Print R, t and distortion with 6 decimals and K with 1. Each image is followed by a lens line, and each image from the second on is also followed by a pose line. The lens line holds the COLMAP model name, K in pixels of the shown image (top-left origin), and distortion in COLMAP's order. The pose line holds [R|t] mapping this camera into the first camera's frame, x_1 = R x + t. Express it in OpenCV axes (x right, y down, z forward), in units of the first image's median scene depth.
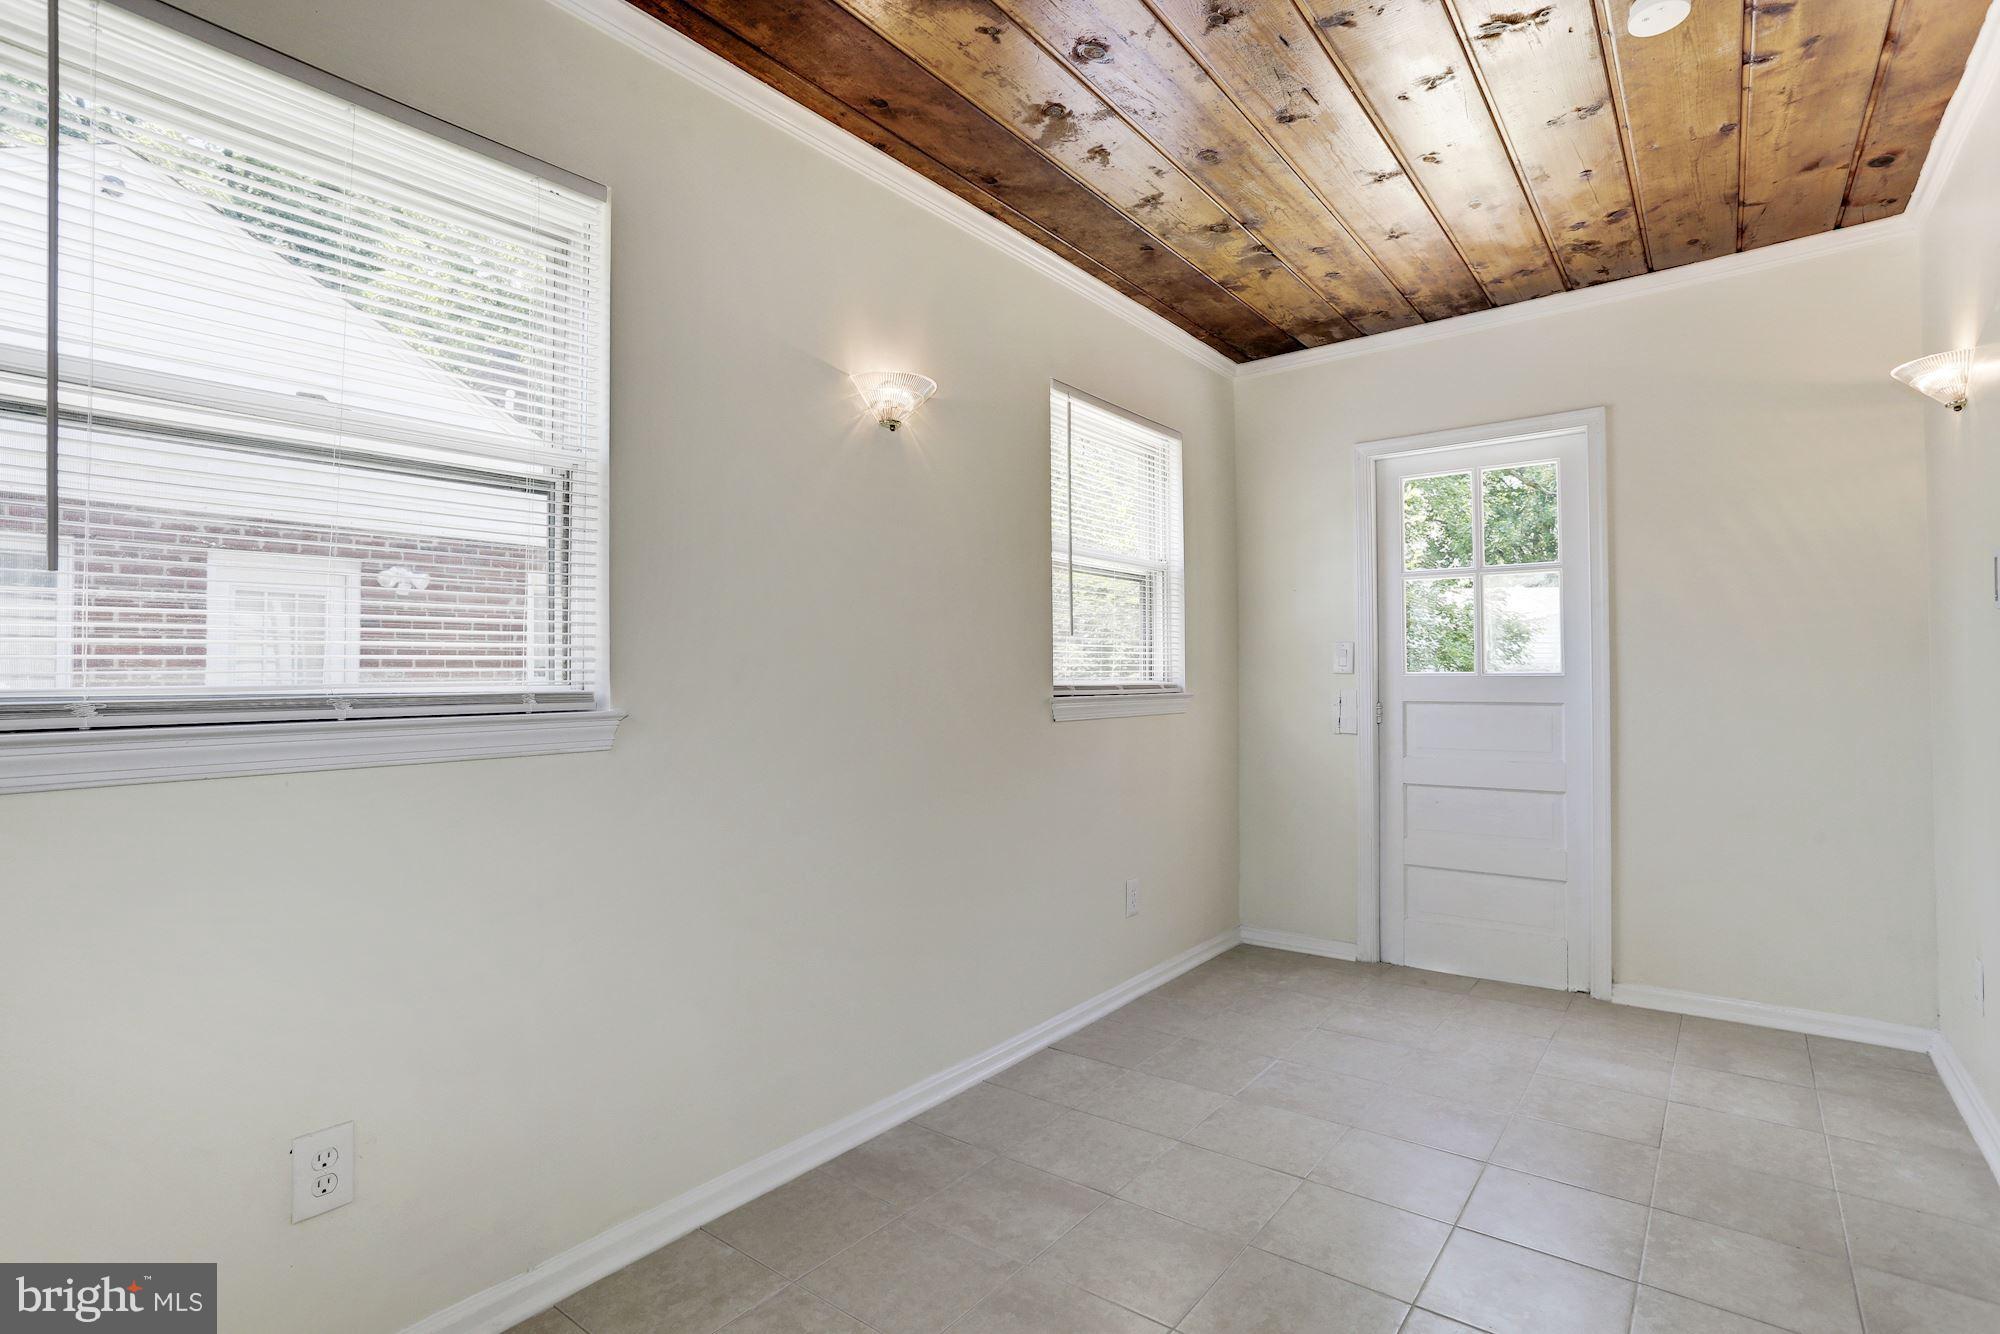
lens RADIAL K [[997.2, 0, 1002.5], [0, 997.2, 634.9], [0, 0, 1]] dist [-0.035311, 0.000177]
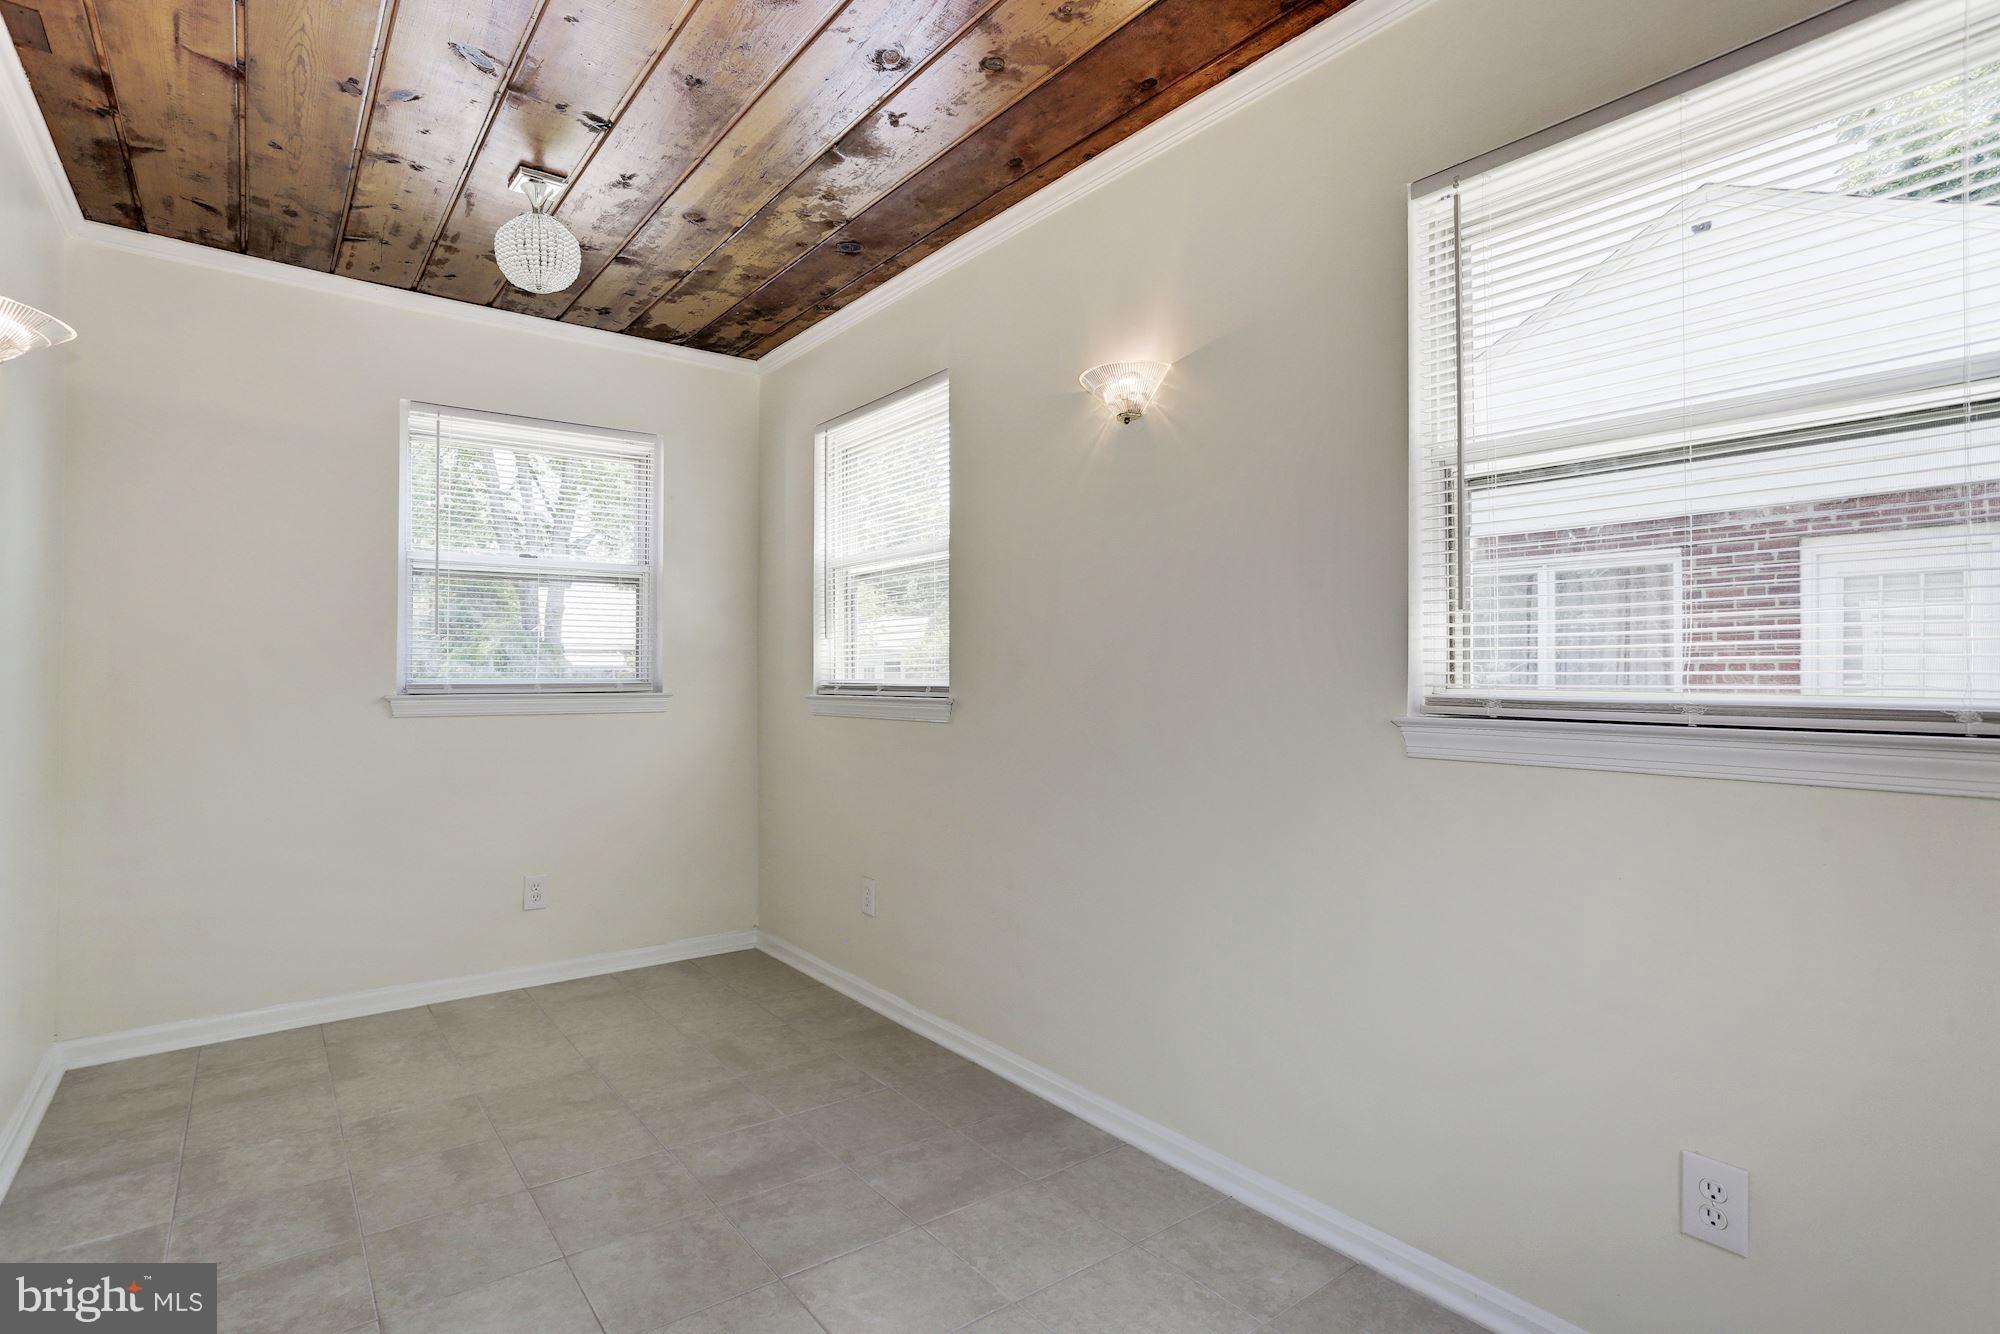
lens RADIAL K [[979.5, 0, 980.0], [0, 979.5, 662.8], [0, 0, 1]] dist [-0.051264, 0.031074]
pose [[-0.271547, -0.021253, -0.962191, 0.849938], [0.023658, 0.999307, -0.028750, 0.052439], [0.962134, -0.030571, -0.270856, 1.131615]]
